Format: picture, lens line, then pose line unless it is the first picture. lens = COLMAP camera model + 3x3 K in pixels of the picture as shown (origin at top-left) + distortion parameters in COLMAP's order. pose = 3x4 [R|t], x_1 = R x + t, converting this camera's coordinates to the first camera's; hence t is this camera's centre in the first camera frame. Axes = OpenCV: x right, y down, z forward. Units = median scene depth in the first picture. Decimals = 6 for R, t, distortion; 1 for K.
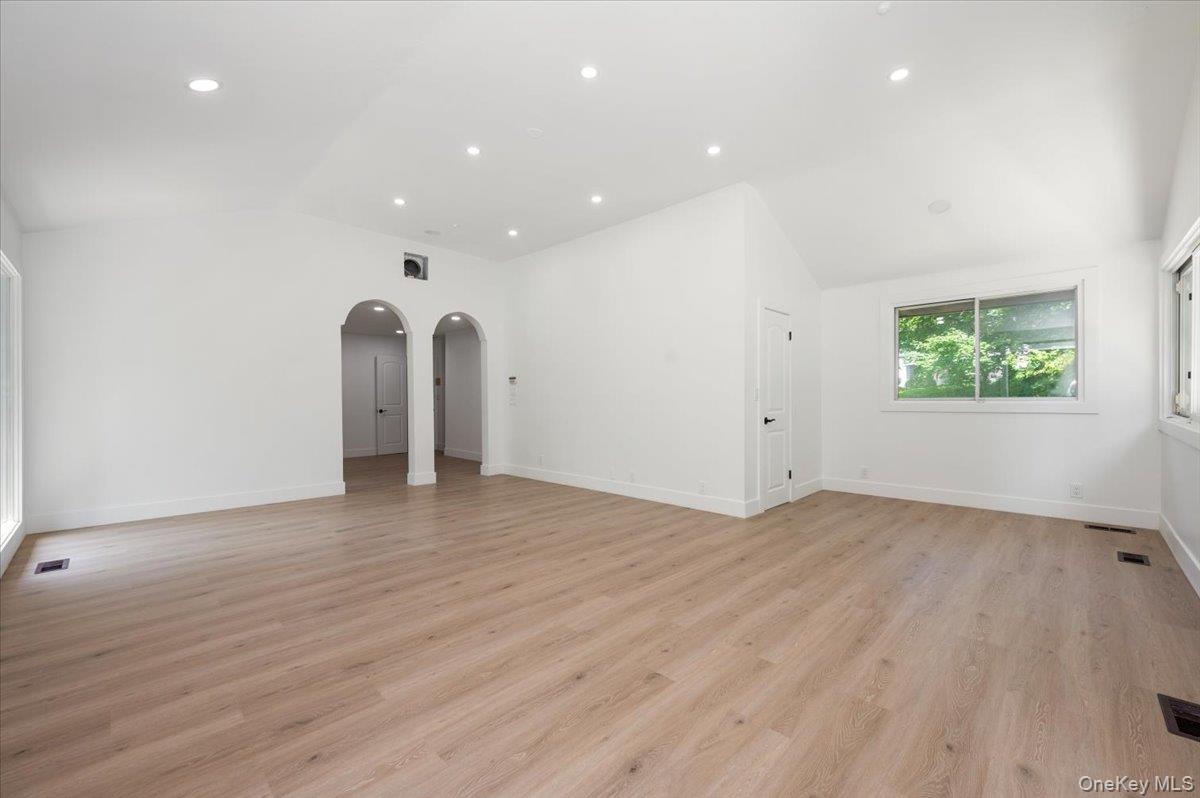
lens RADIAL K [[478.0, 0, 601.3], [0, 478.0, 395.5], [0, 0, 1]] dist [0.007909, 0.000433]
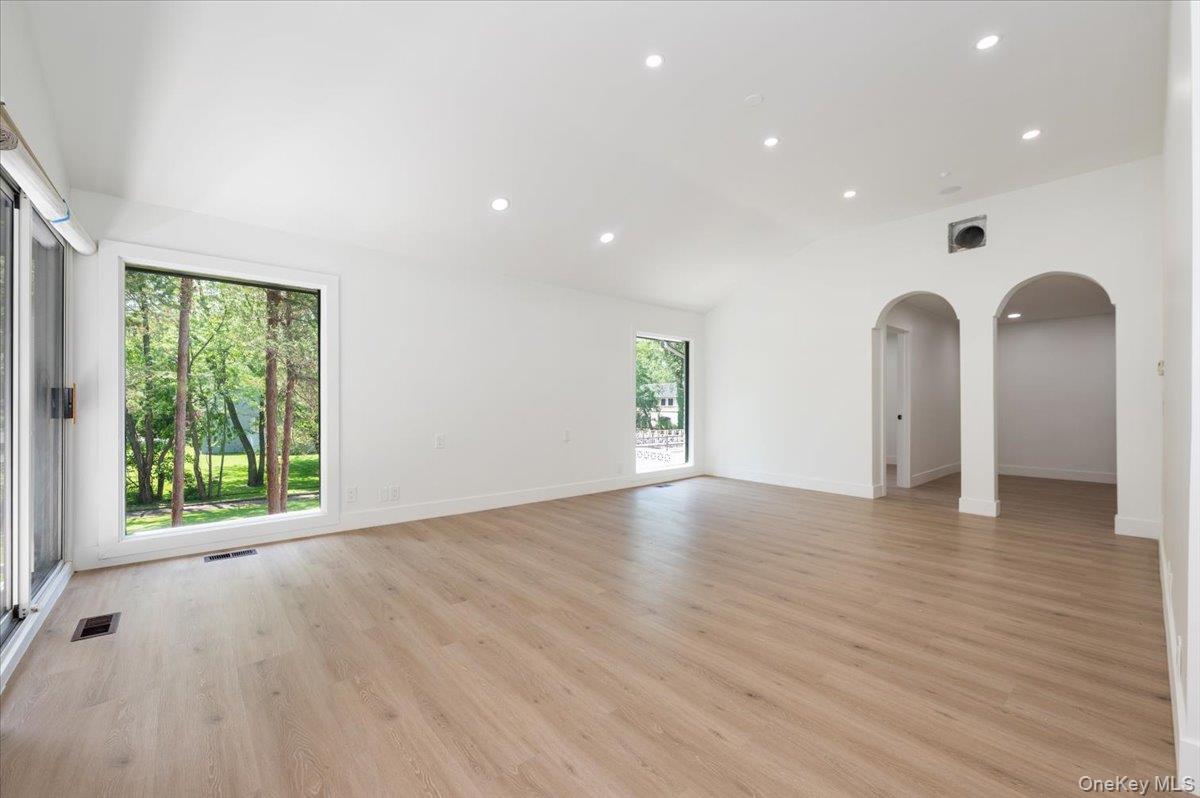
lens RADIAL K [[478.0, 0, 599.7], [0, 478.0, 409.7], [0, 0, 1]] dist [0.007909, 0.000433]
pose [[-0.076366, 0.012228, -0.997005, 0.928871], [0.004868, 0.999917, 0.011891, 0.011714], [0.997068, -0.003945, -0.076419, 0.955938]]
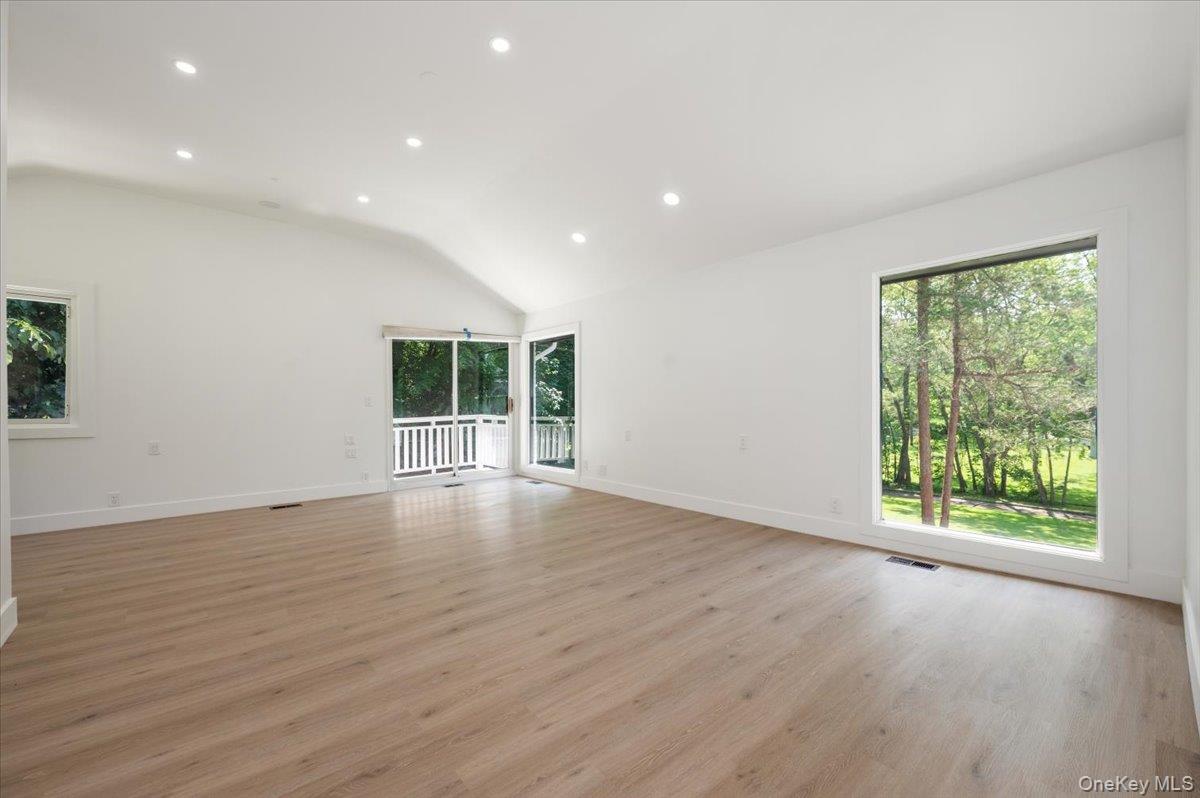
lens RADIAL K [[478.0, 0, 601.3], [0, 478.0, 399.7], [0, 0, 1]] dist [0.007909, 0.000433]
pose [[-0.997389, 0.011232, 0.071343, -0.603163], [0.009926, 0.999777, -0.018633, 0.023897], [-0.071537, -0.017876, -0.997278, 2.212845]]
